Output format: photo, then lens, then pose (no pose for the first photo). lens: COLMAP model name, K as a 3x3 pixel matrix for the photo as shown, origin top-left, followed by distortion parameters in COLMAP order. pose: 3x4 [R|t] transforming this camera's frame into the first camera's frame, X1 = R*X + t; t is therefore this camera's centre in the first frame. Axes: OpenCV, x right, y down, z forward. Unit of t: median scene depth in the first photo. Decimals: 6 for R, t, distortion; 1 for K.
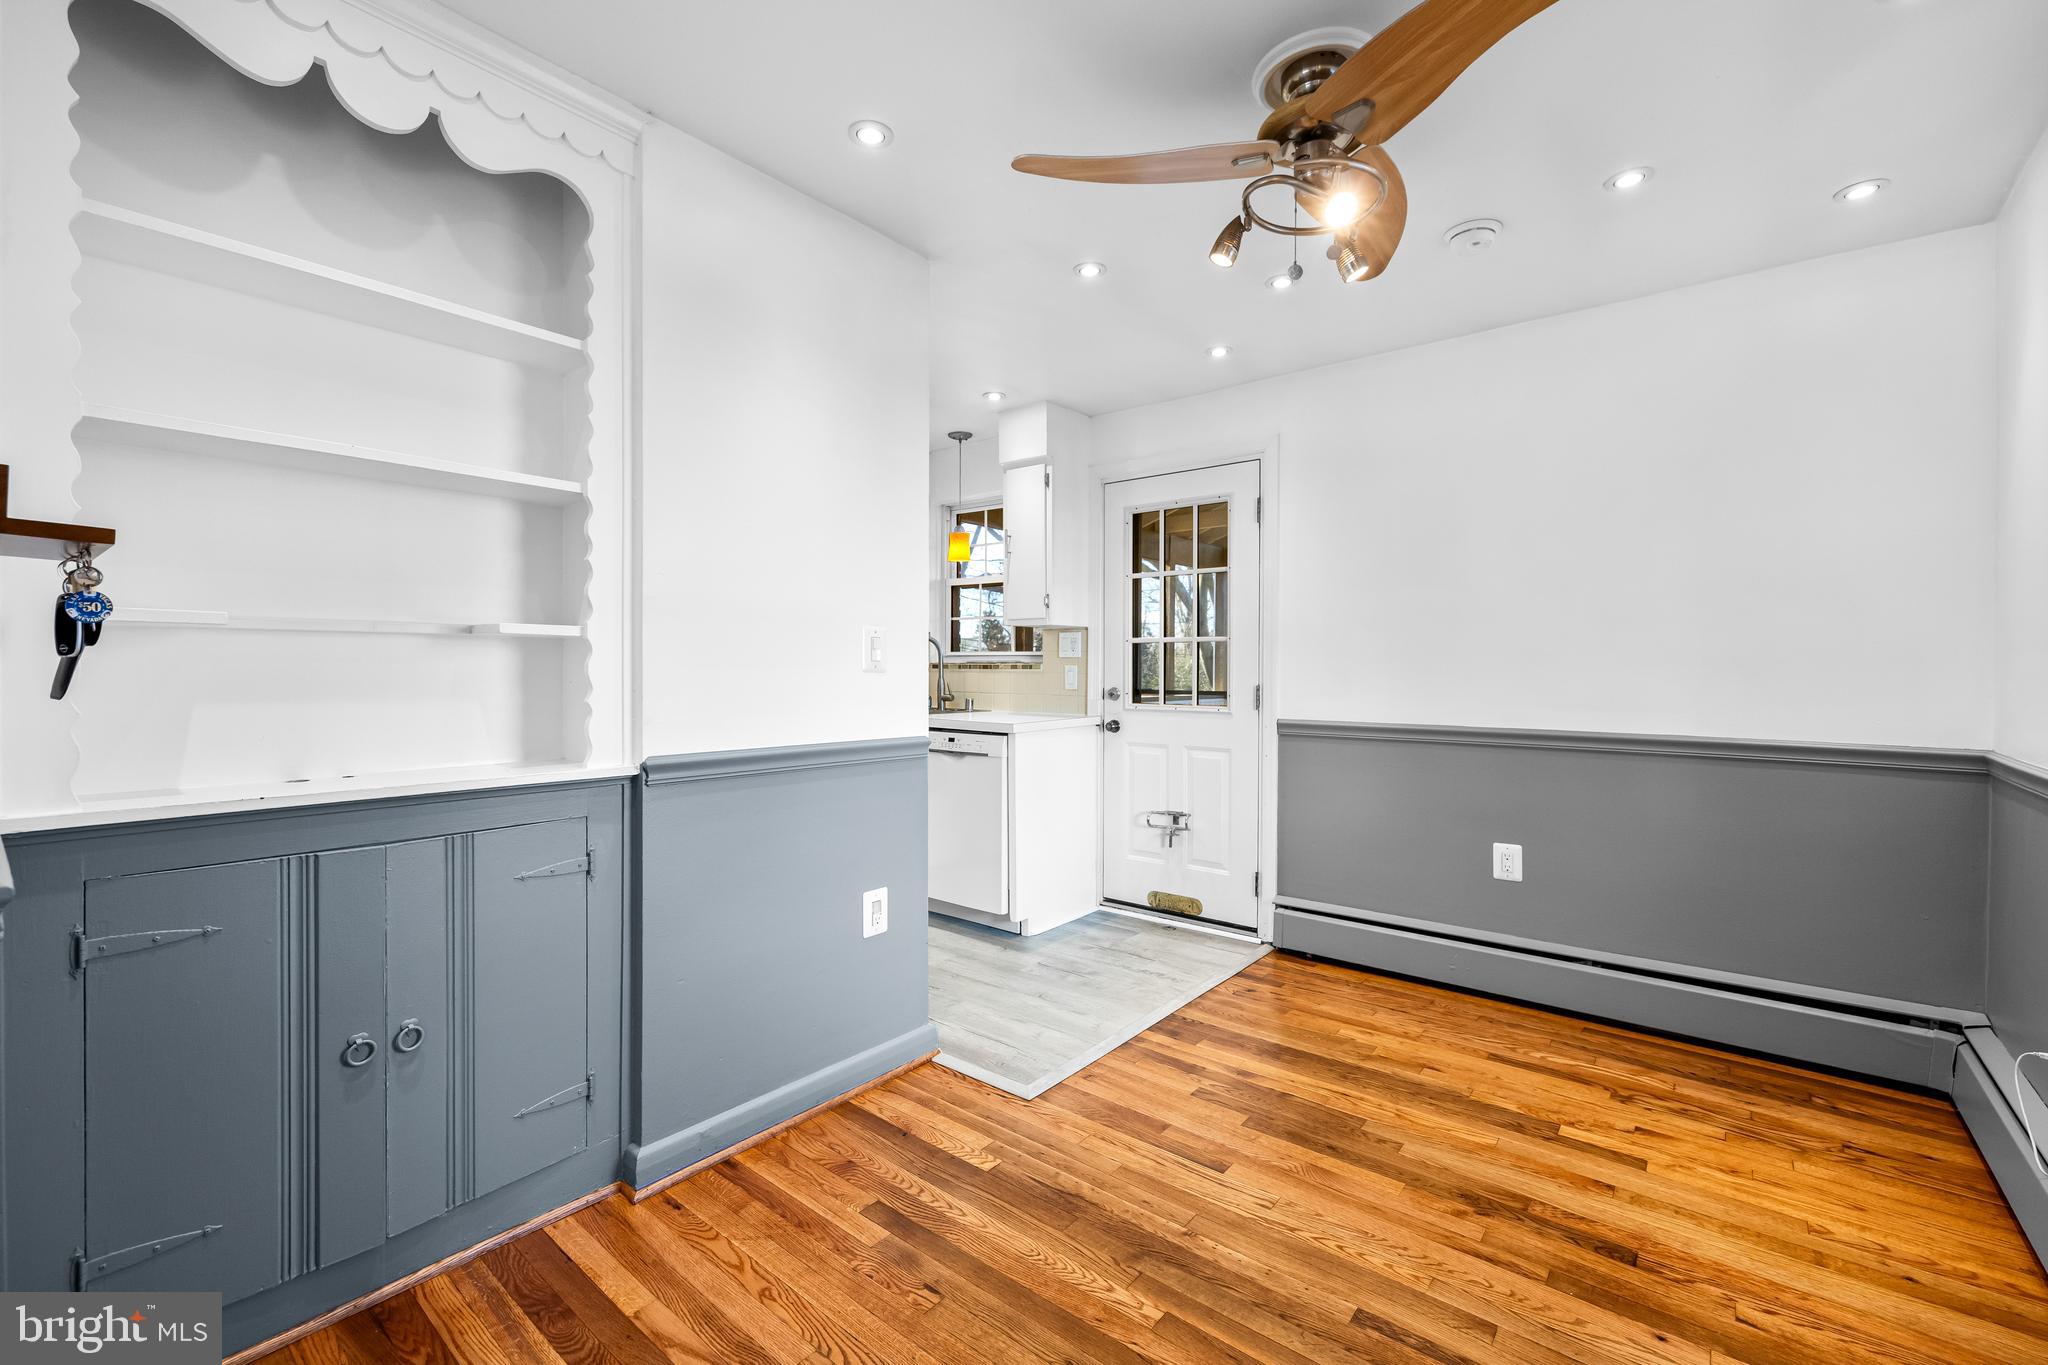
lens RADIAL K [[854.8, 0, 1016.3], [0, 854.8, 668.5], [0, 0, 1]] dist [0.000330, 0.000009]
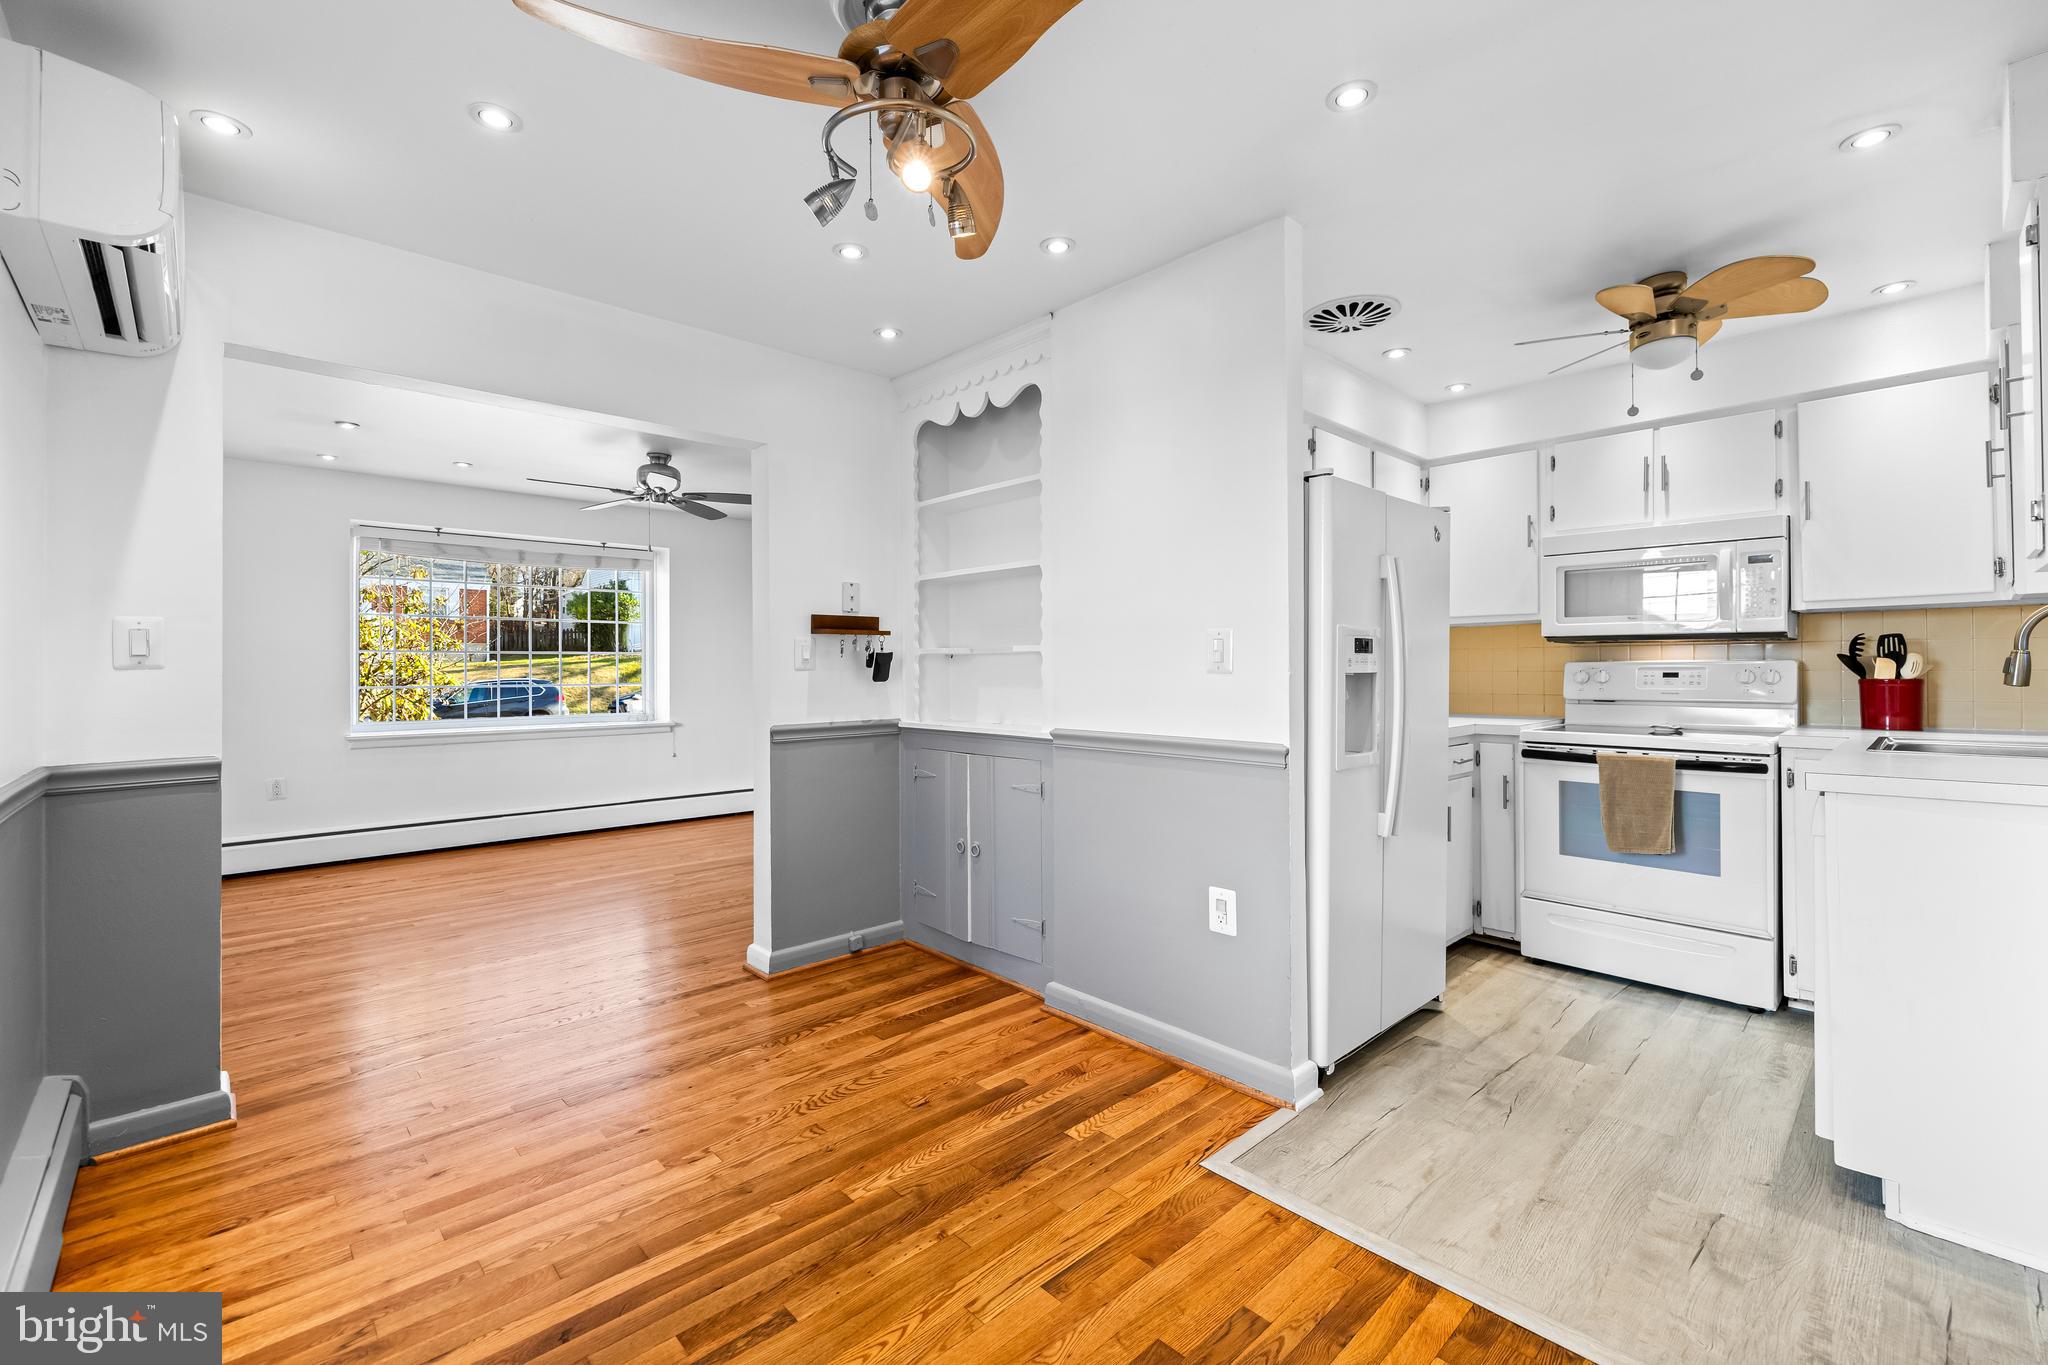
lens RADIAL K [[854.8, 0, 1016.3], [0, 854.8, 668.5], [0, 0, 1]] dist [0.000330, 0.000009]
pose [[-0.120410, -0.002270, -0.992722, 1.118053], [0.005125, 0.999983, -0.002908, 0.000097], [0.992711, -0.005438, -0.120397, 1.138044]]
